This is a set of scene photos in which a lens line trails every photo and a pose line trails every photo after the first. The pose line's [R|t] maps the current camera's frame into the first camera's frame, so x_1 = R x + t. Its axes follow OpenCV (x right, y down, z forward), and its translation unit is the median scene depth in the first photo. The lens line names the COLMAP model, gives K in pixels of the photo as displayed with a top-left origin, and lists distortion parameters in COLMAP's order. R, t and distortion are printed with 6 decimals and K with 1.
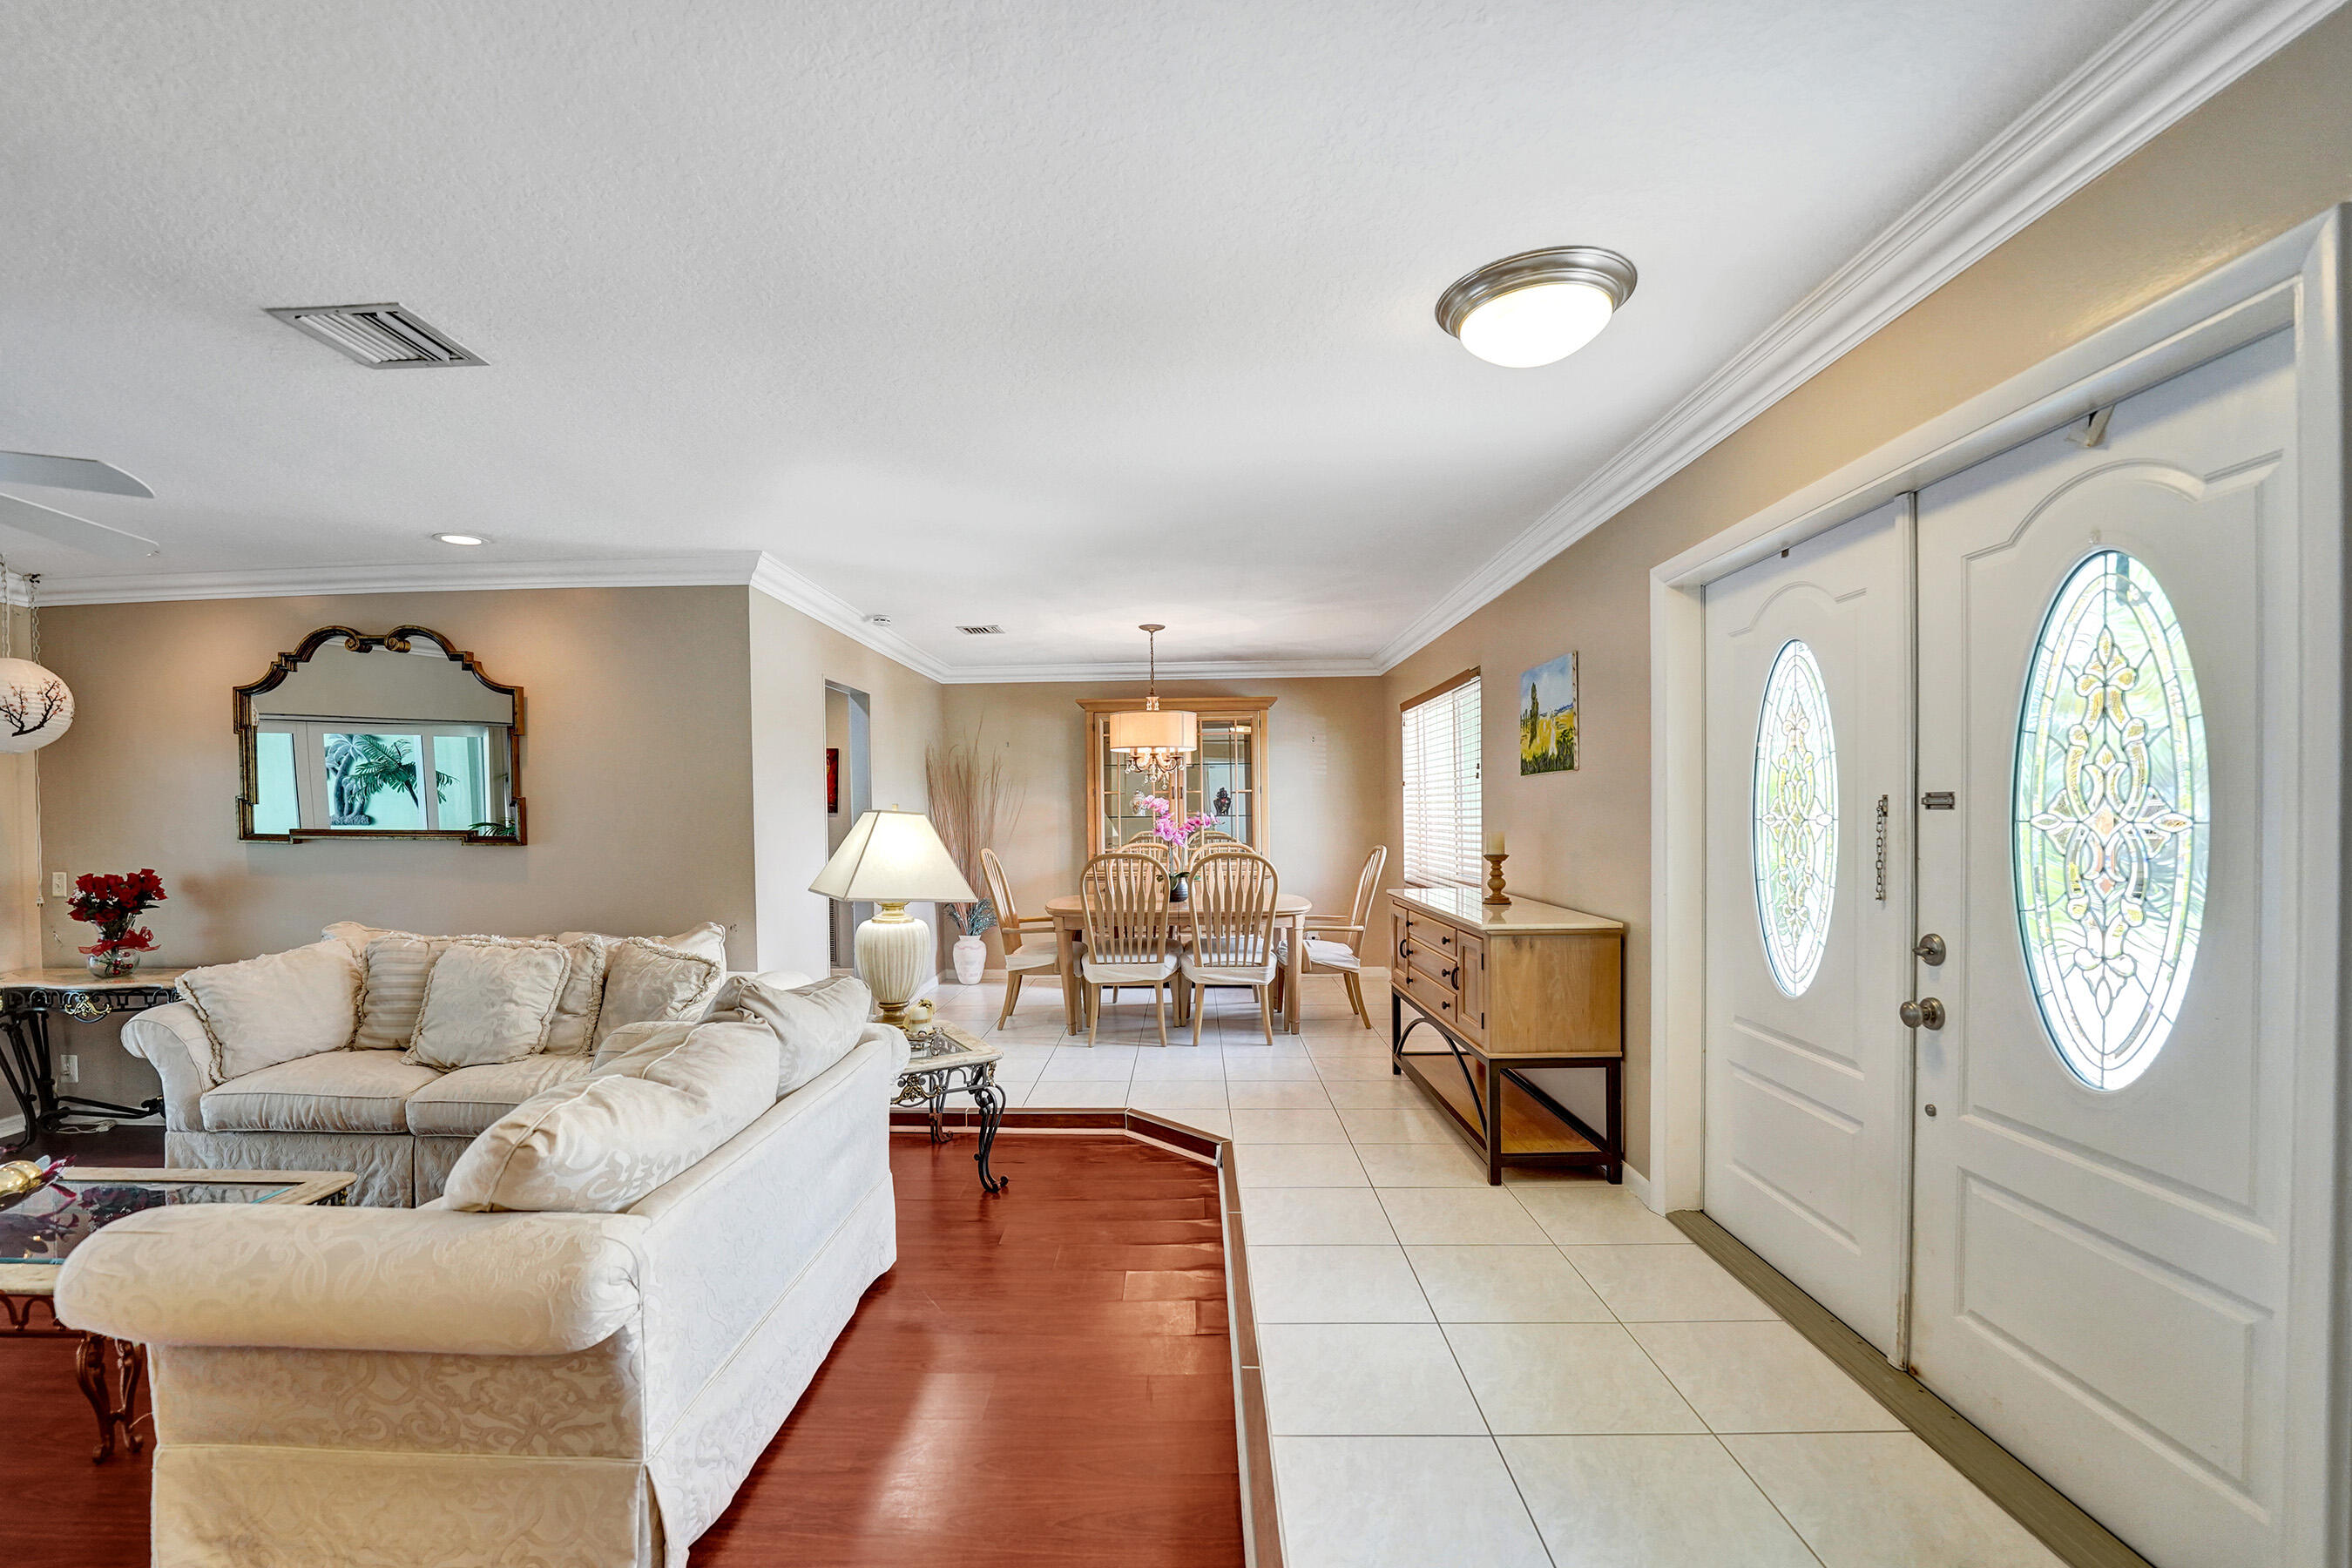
lens RADIAL K [[978.0, 0, 1168.9], [0, 978.0, 821.0], [0, 0, 1]] dist [-0.025750, 0.000298]
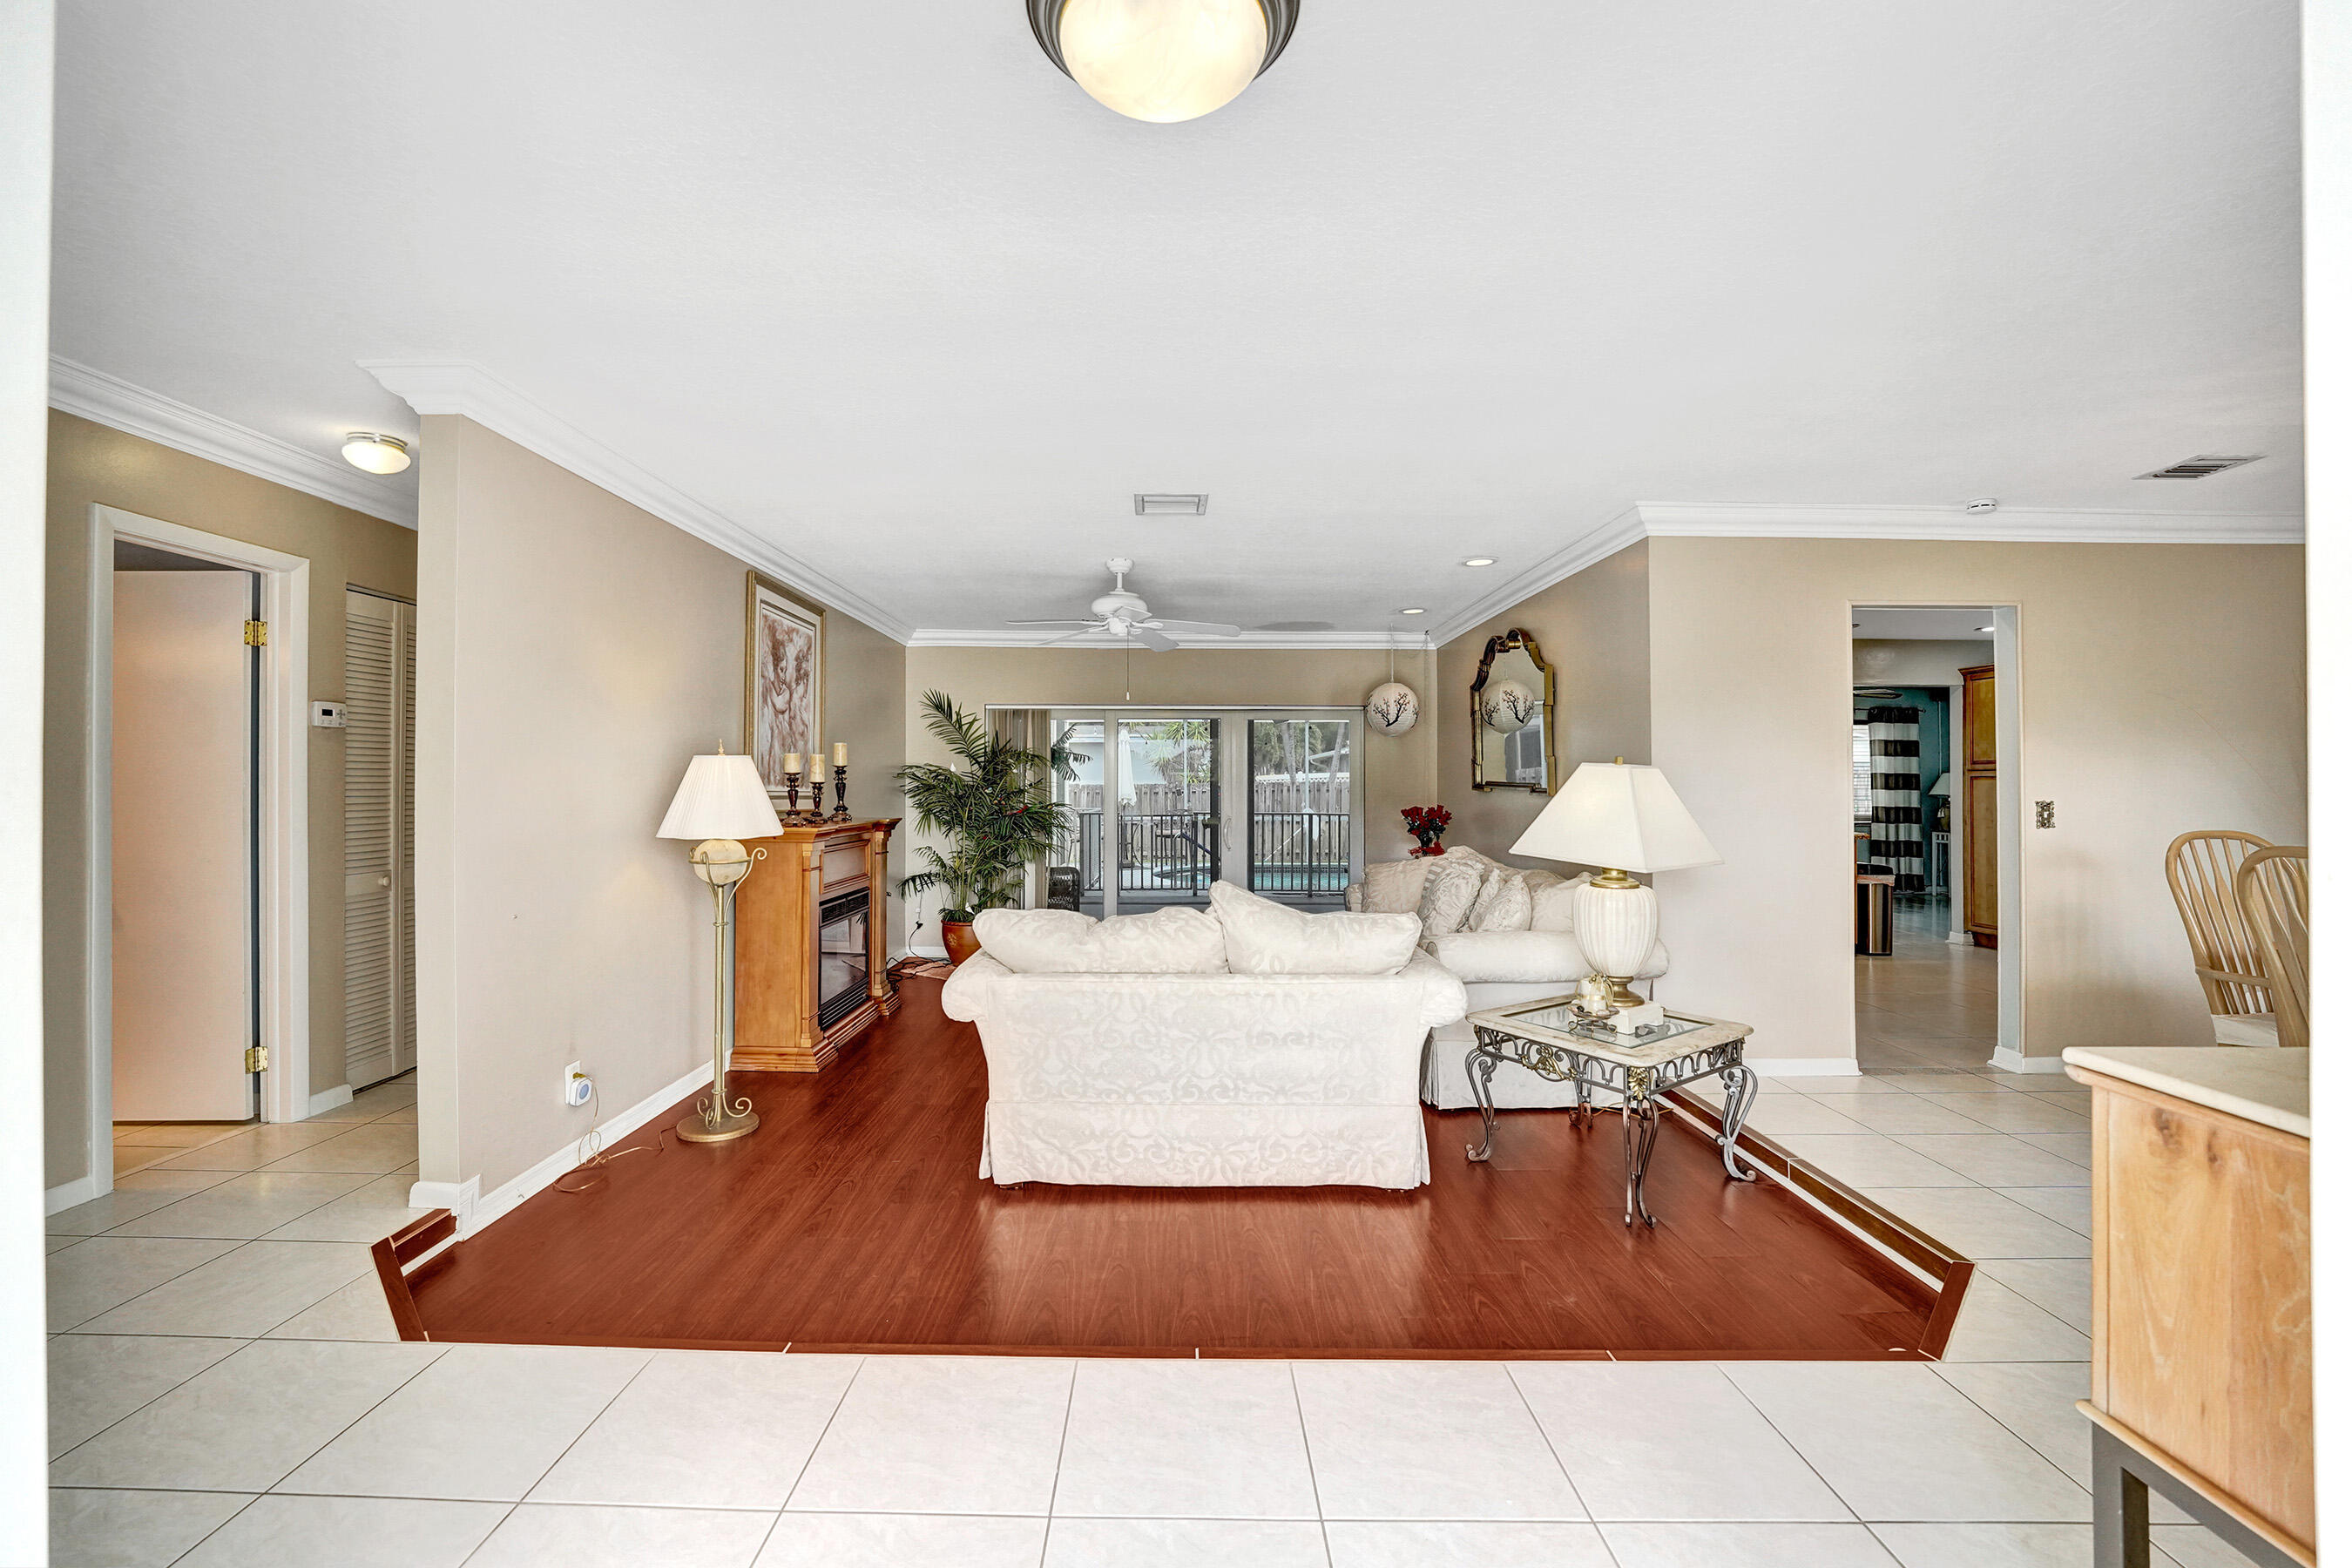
lens RADIAL K [[962.1, 0, 1174.2], [0, 962.1, 778.1], [0, 0, 1]] dist [-0.030486, 0.003651]
pose [[0.023665, 0.003563, -0.999714, 0.545211], [-0.012561, 0.999916, 0.003267, 0.005075], [0.999641, 0.012480, 0.023708, 0.526130]]
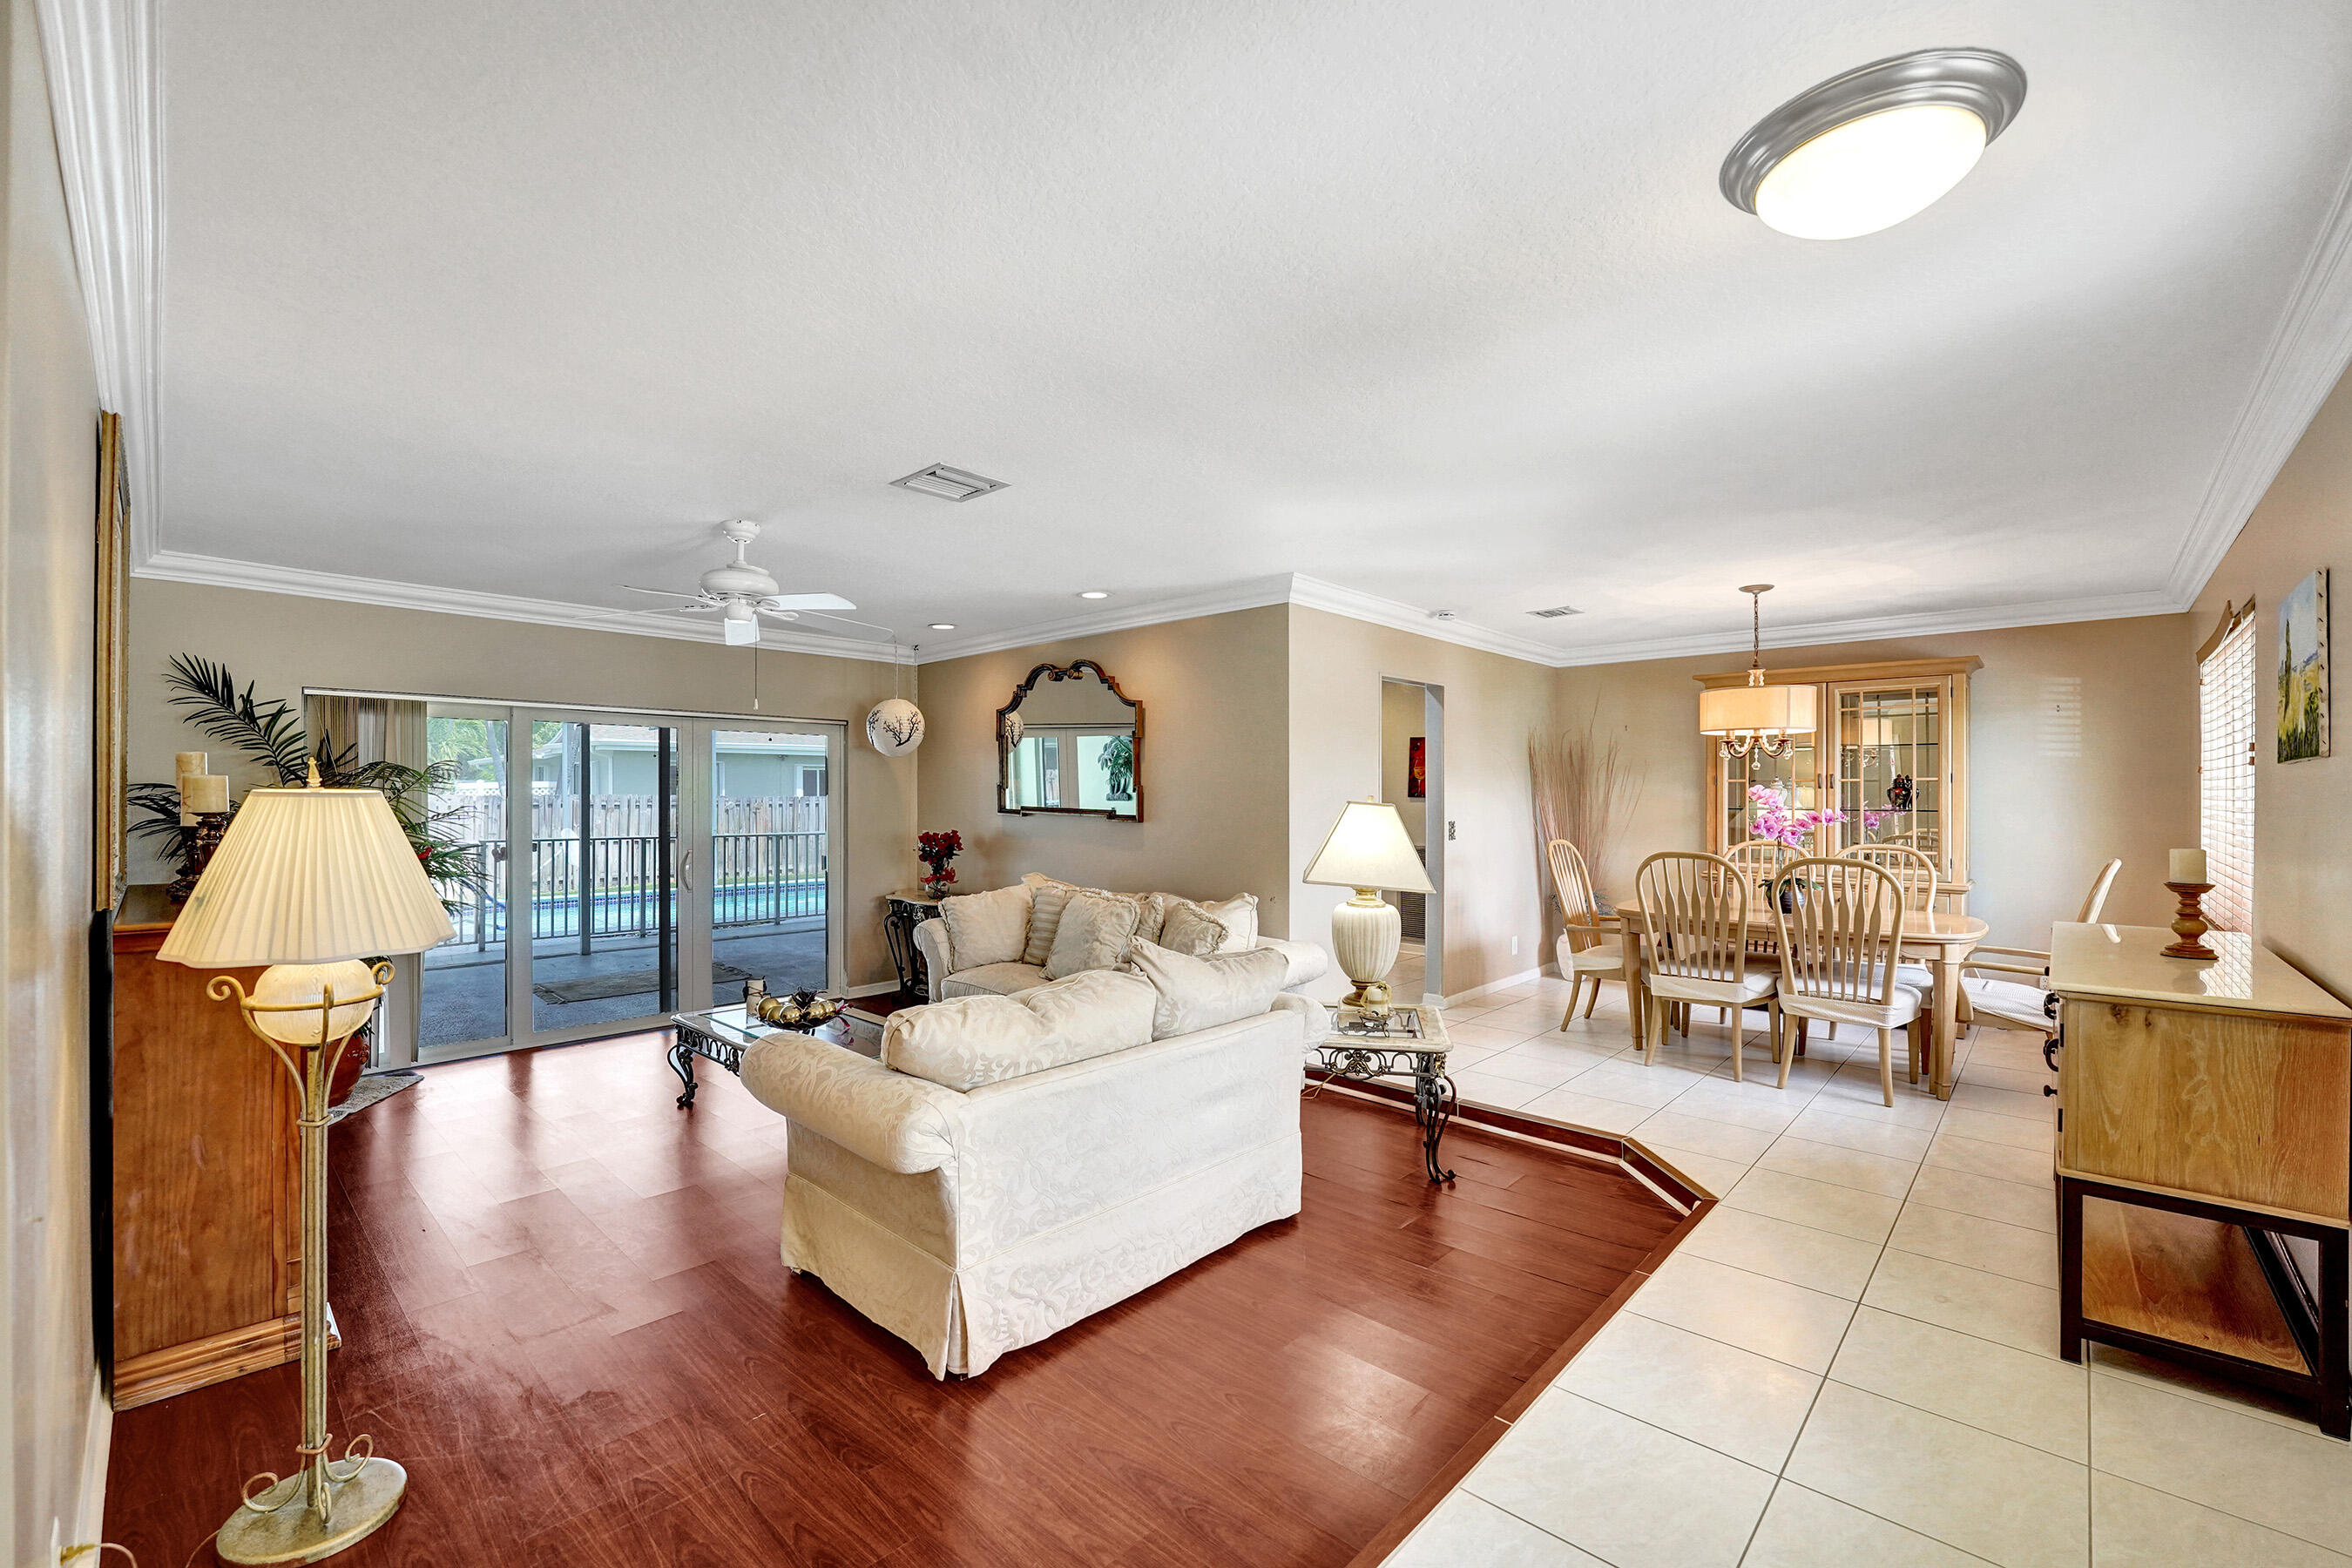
lens RADIAL K [[970.2, 0, 1172.7], [0, 970.2, 796.0], [0, 0, 1]] dist [-0.026777, -0.000580]
pose [[0.746224, 0.013630, -0.665555, 0.243105], [-0.017929, 0.999839, 0.000375, -0.012443], [0.665453, 0.011653, 0.746348, 0.060727]]
